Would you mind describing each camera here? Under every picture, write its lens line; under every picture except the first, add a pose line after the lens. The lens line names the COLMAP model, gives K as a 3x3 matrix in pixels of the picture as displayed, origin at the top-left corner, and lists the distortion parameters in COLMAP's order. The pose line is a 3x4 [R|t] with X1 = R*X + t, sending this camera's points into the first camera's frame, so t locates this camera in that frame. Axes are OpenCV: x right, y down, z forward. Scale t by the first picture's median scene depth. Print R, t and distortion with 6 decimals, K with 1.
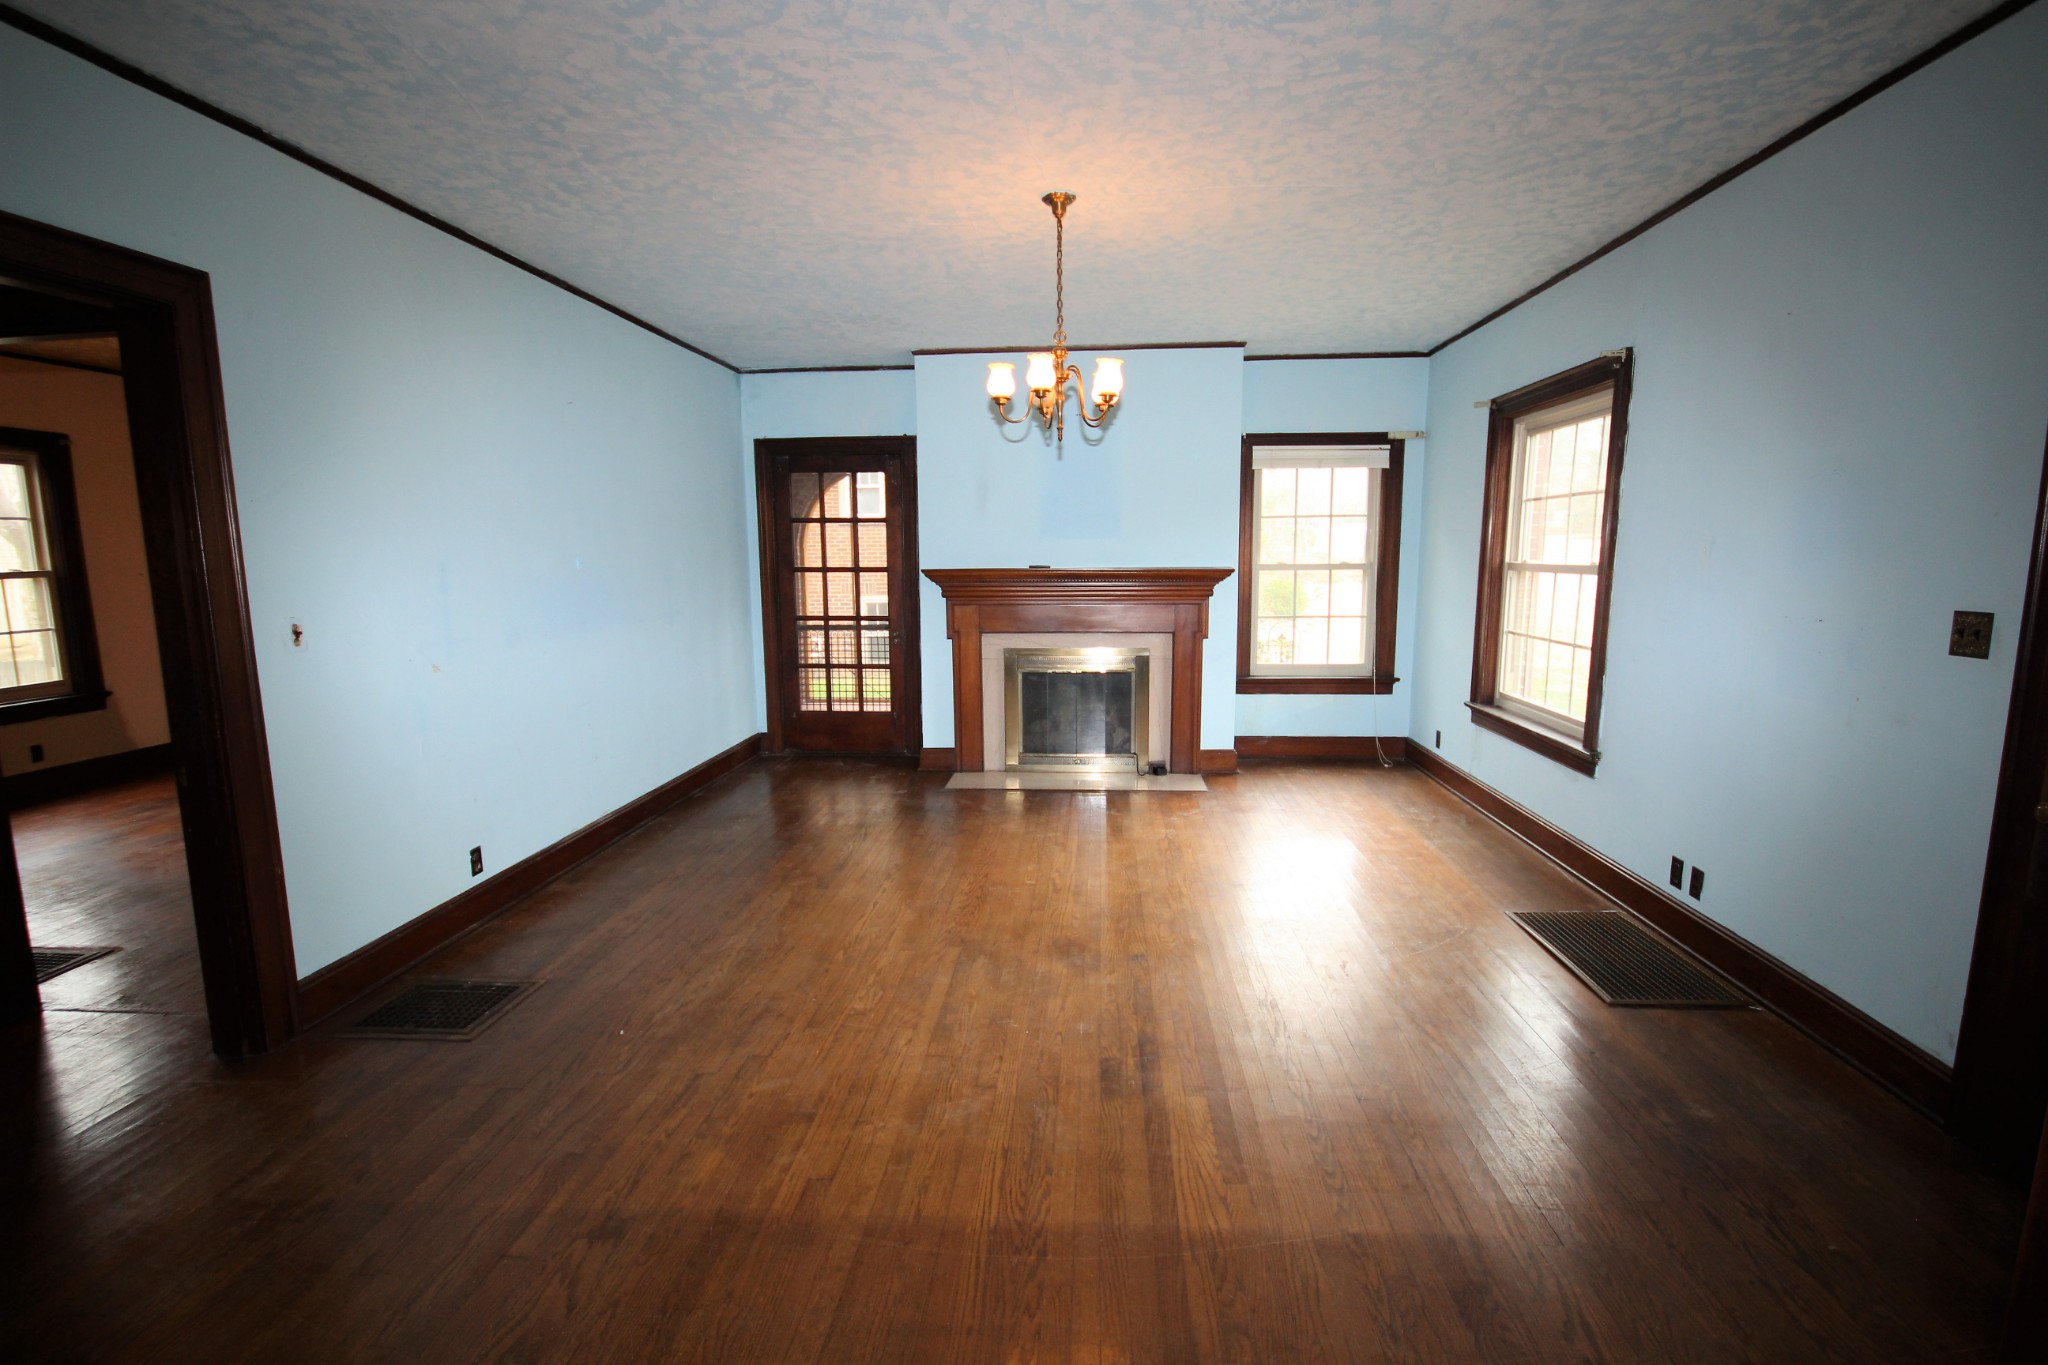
lens RADIAL K [[940.7, 0, 1029.7], [0, 940.7, 692.3], [0, 0, 1]] dist [-0.005218, 0.000854]
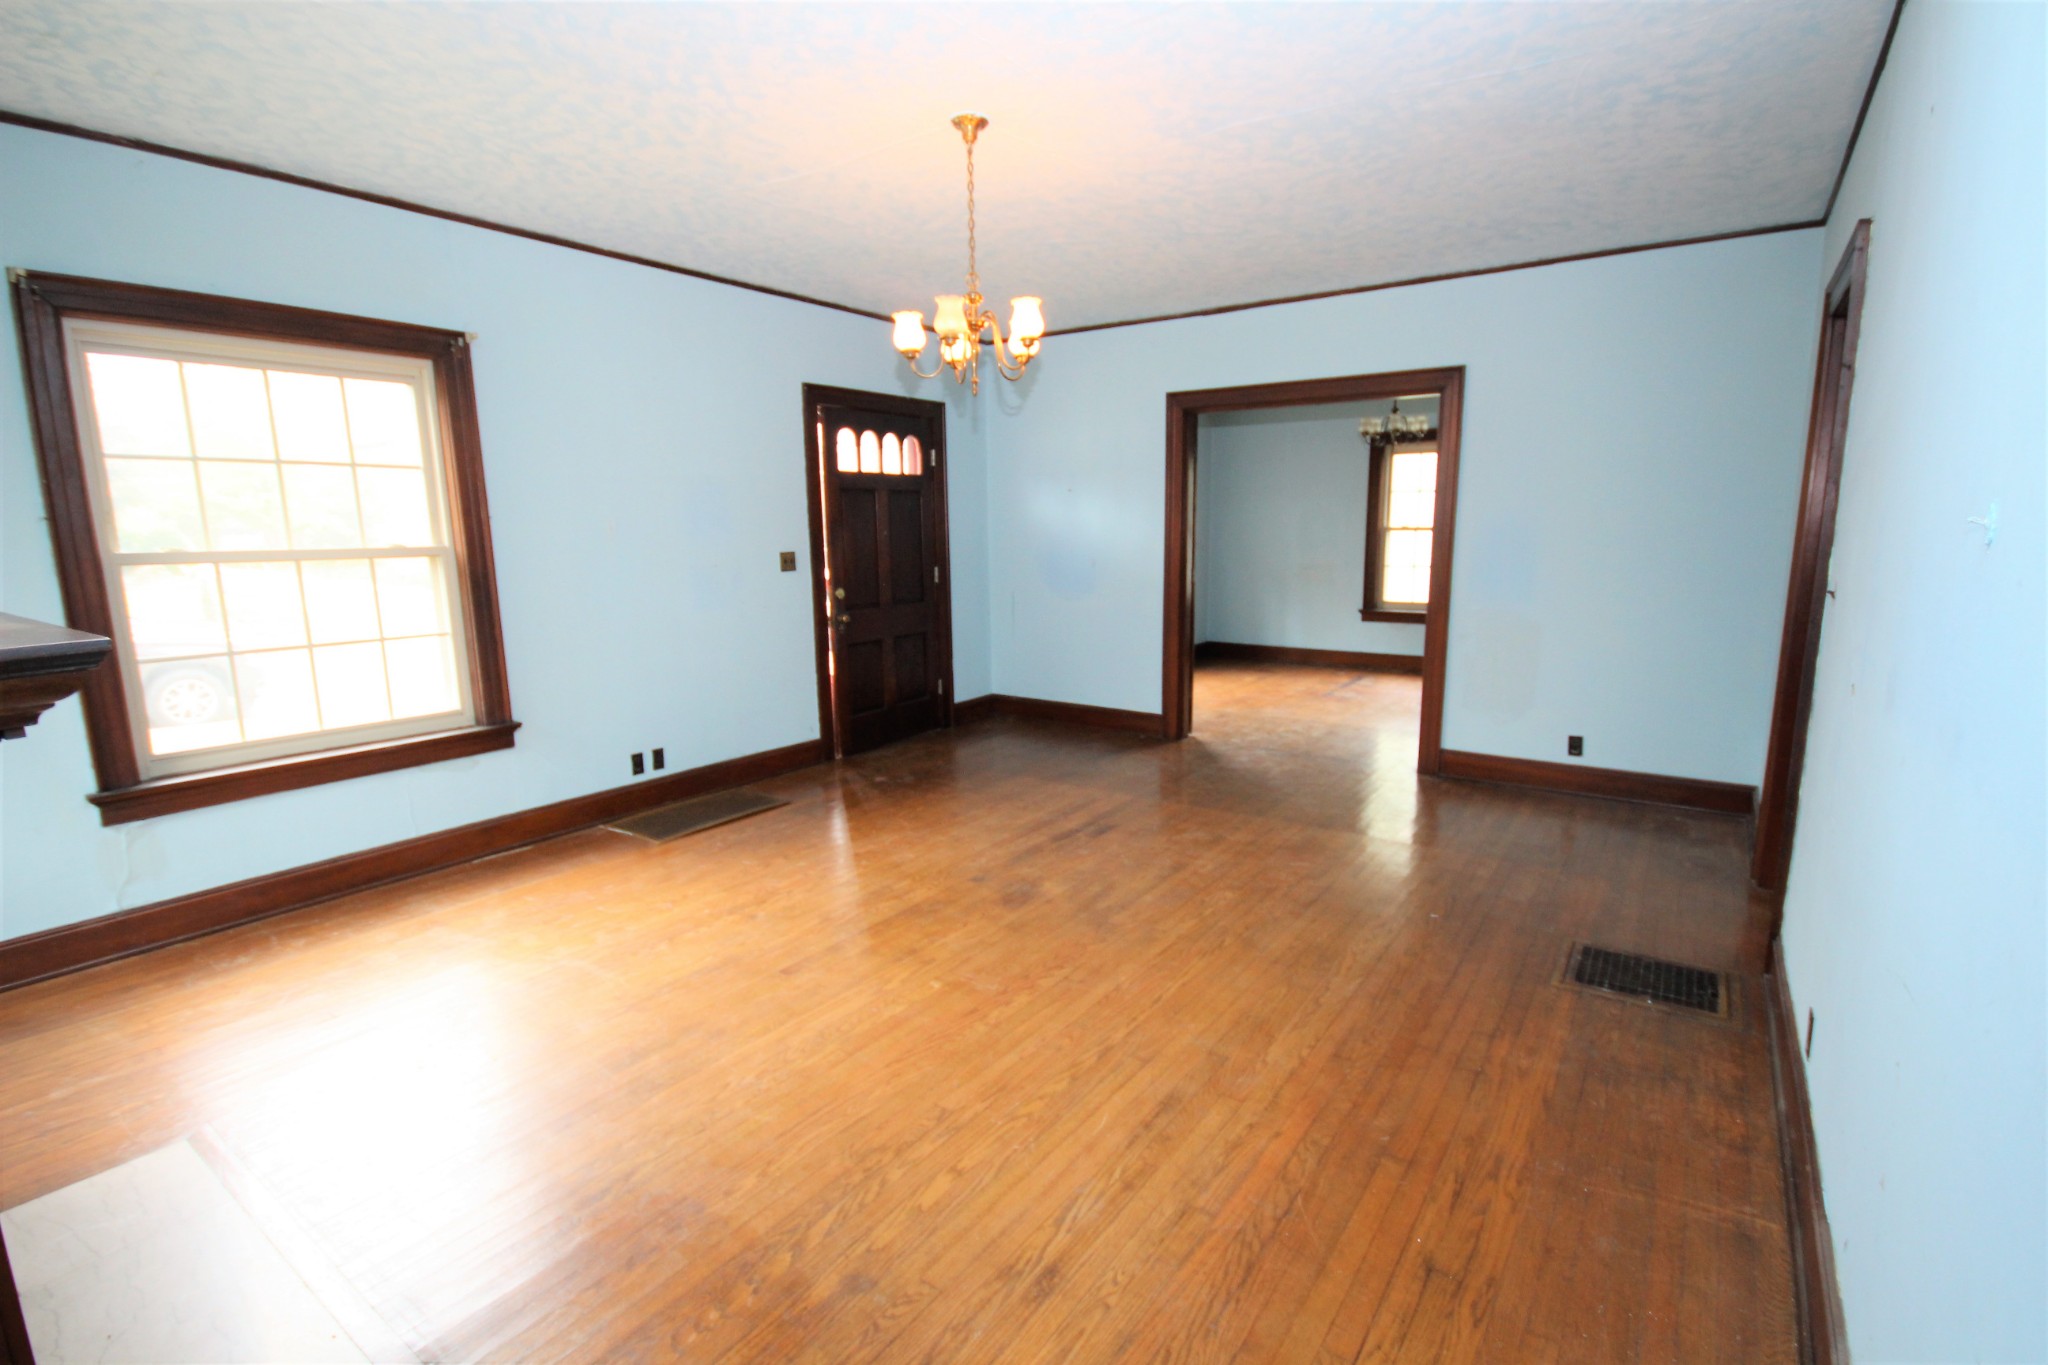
lens RADIAL K [[940.7, 0, 1020.3], [0, 940.7, 693.0], [0, 0, 1]] dist [-0.005218, 0.000854]
pose [[-0.849227, -0.073715, 0.522856, -0.300662], [0.098071, 0.950959, 0.293359, -0.154249], [-0.518840, 0.300406, -0.800351, 1.077157]]
